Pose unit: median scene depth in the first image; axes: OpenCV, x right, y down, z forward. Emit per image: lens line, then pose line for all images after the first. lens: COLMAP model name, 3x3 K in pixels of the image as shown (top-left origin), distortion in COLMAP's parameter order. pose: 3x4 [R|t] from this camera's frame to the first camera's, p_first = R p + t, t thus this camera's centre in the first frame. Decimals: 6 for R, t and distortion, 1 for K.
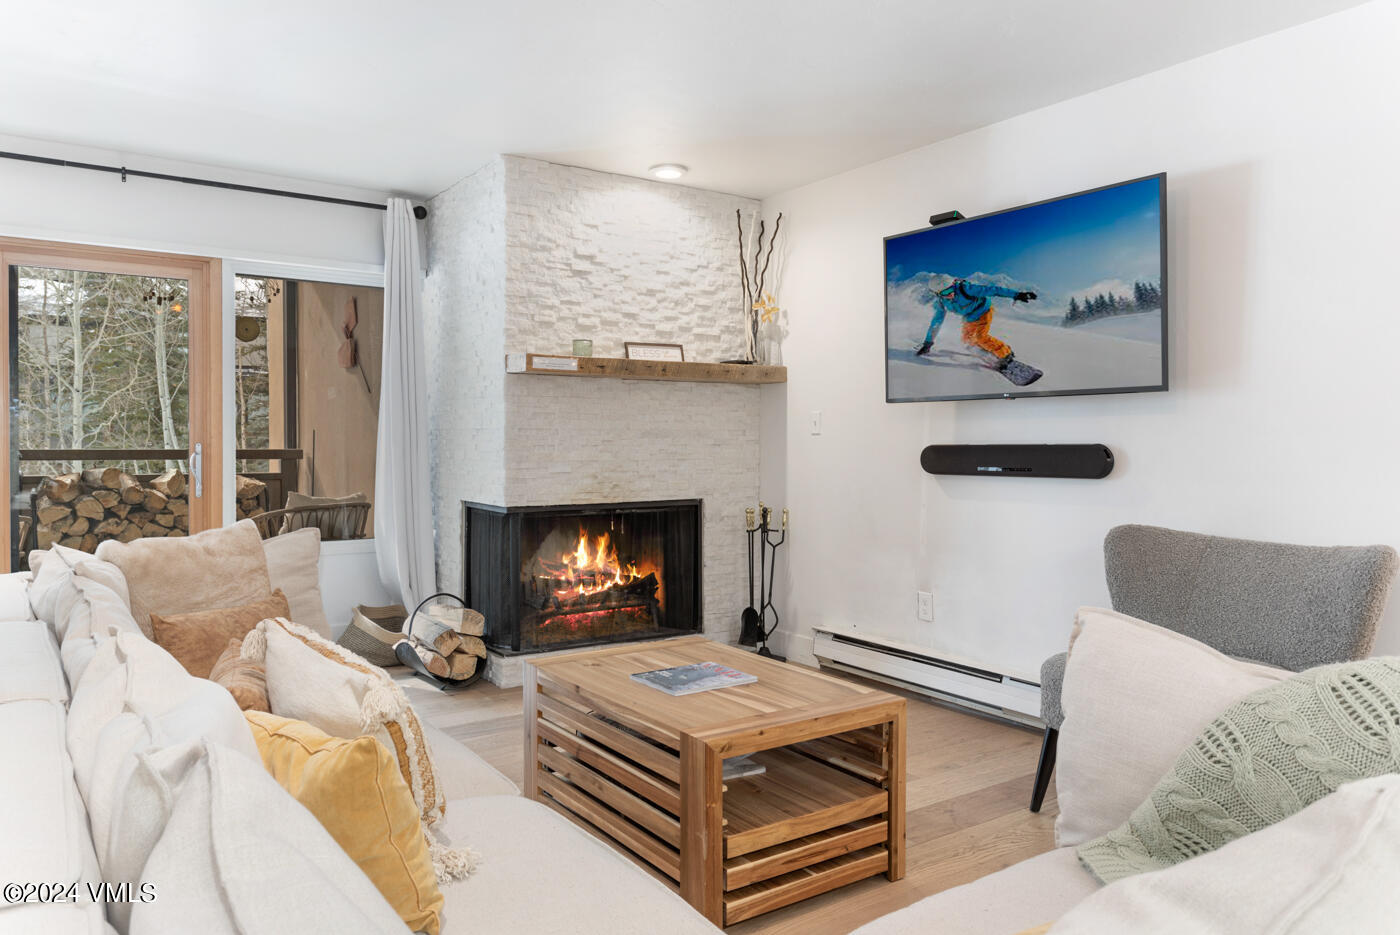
lens RADIAL K [[958.3, 0, 700.0], [0, 958.3, 467.5], [0, 0, 1]] dist [0.001999, 0.001863]
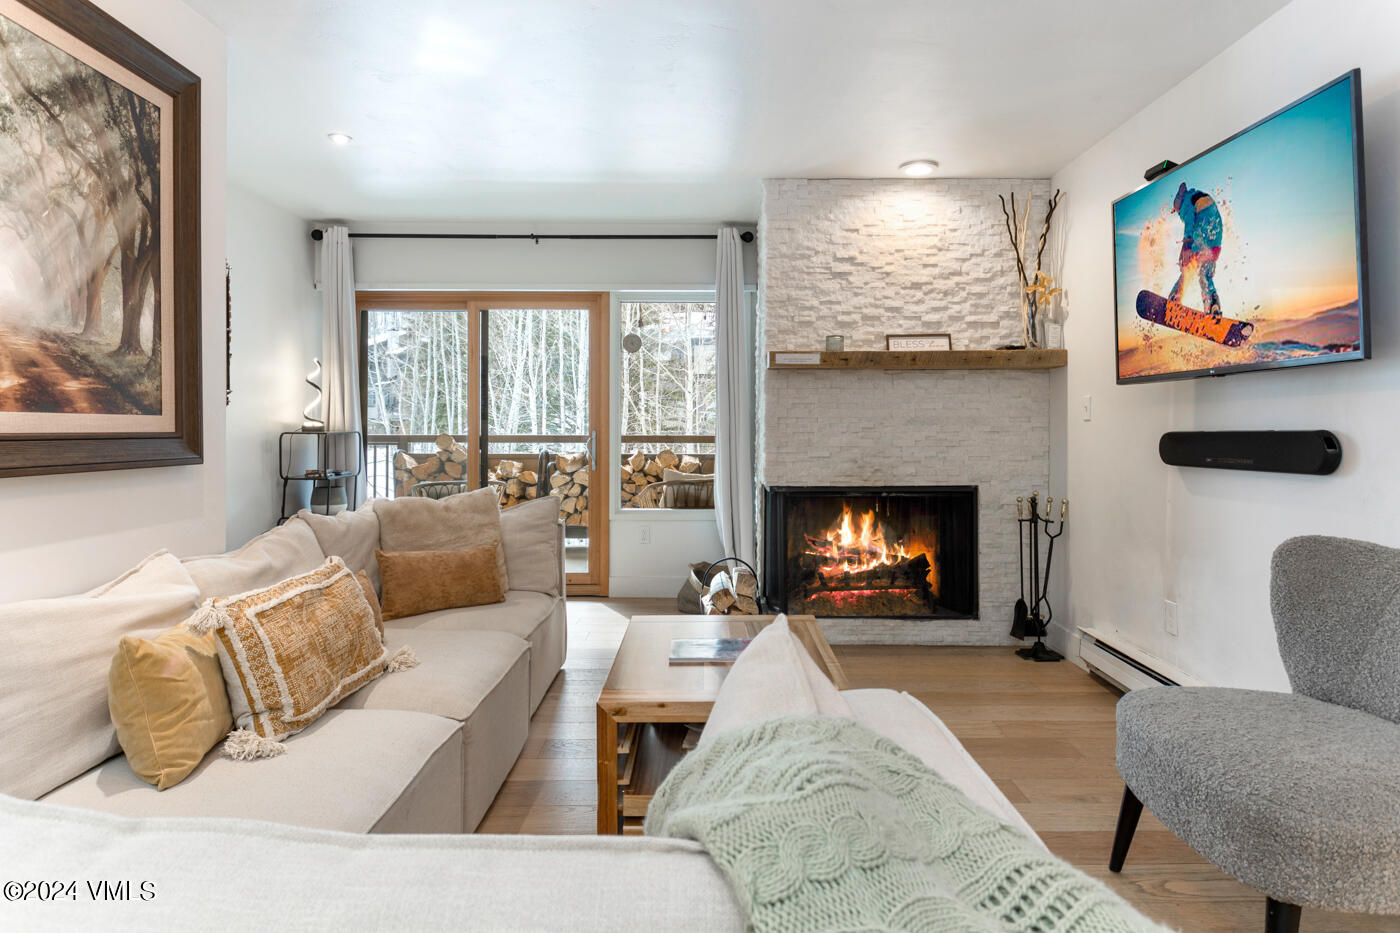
lens RADIAL K [[853.9, 0, 728.6], [0, 853.9, 439.7], [0, 0, 1]] dist [-0.002199, -0.003978]
pose [[0.829084, 0.004812, -0.559103, 0.301211], [-0.012896, 0.999862, -0.010518, -0.002737], [0.558975, 0.015930, 0.829031, 0.119012]]
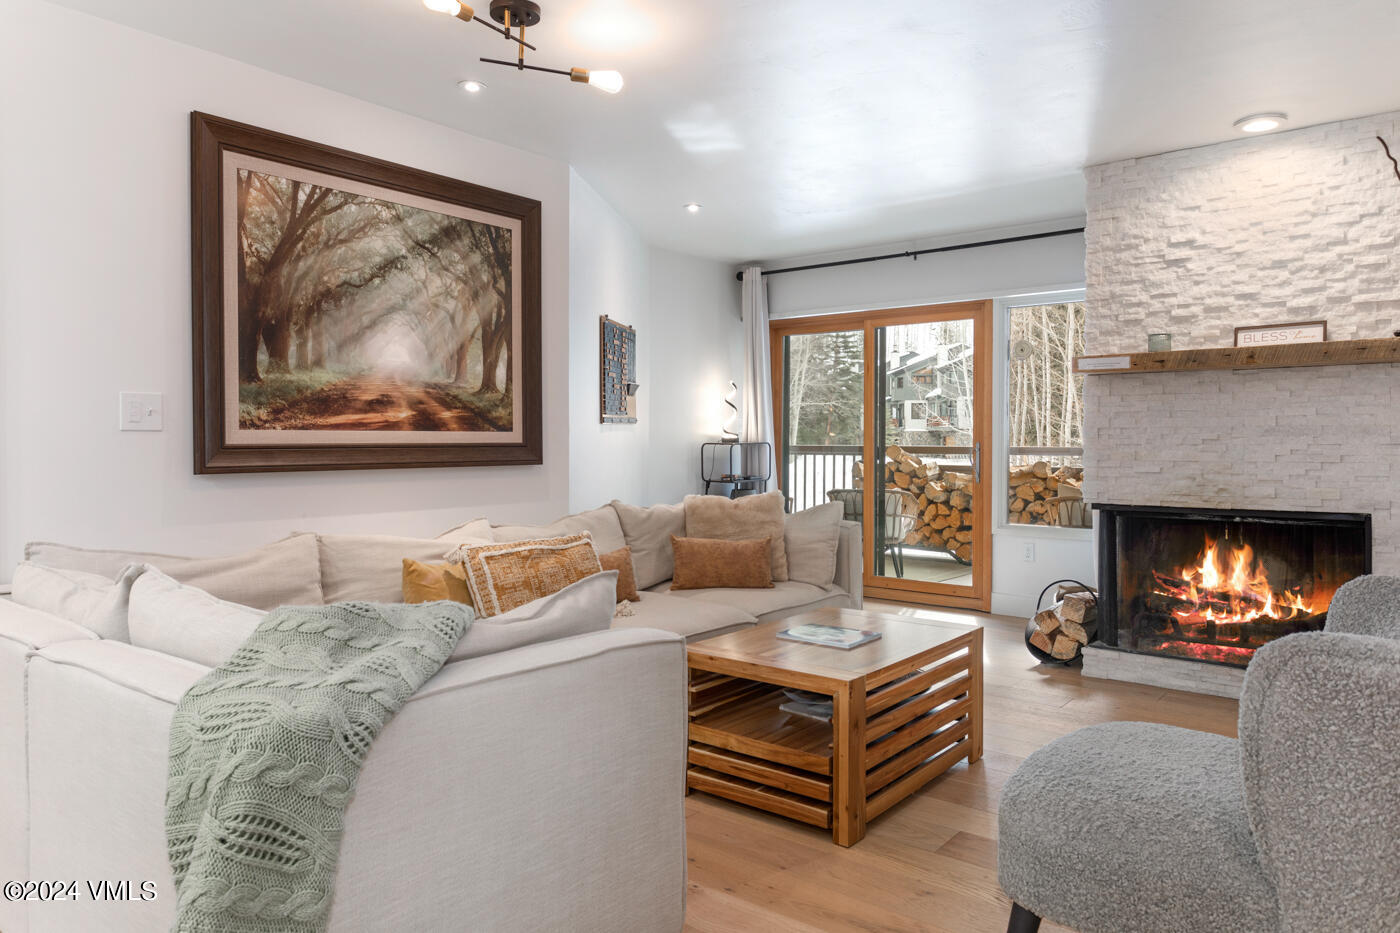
lens RADIAL K [[931.7, 0, 700.0], [0, 931.7, 466.5], [0, 0, 1]] dist [-0.005551, -0.003320]
pose [[0.274080, 0.025233, -0.961376, 0.605034], [-0.024514, 0.999514, 0.019245, -0.007273], [0.961394, 0.018293, 0.274566, 0.287615]]
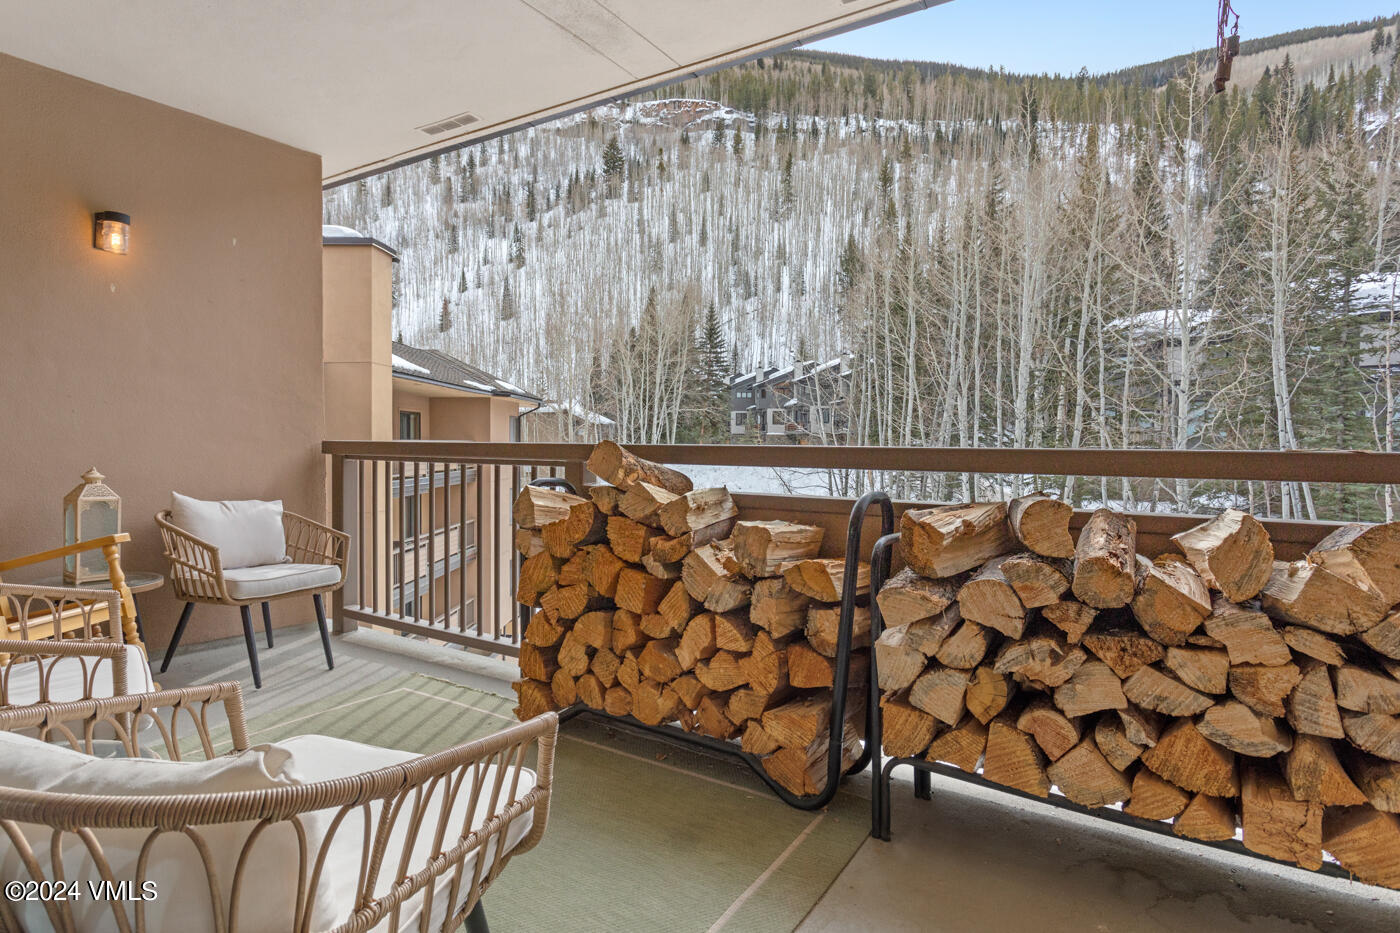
lens RADIAL K [[750.0, 0, 700.0], [0, 750.0, 466.5], [0, 0, 1]] dist [0.011087, 0.000681]
pose [[0.390180, 0.031260, -0.920208, -0.528045], [-0.029247, 0.999340, 0.021547, -0.019237], [0.920274, 0.018506, 0.390837, 1.005425]]
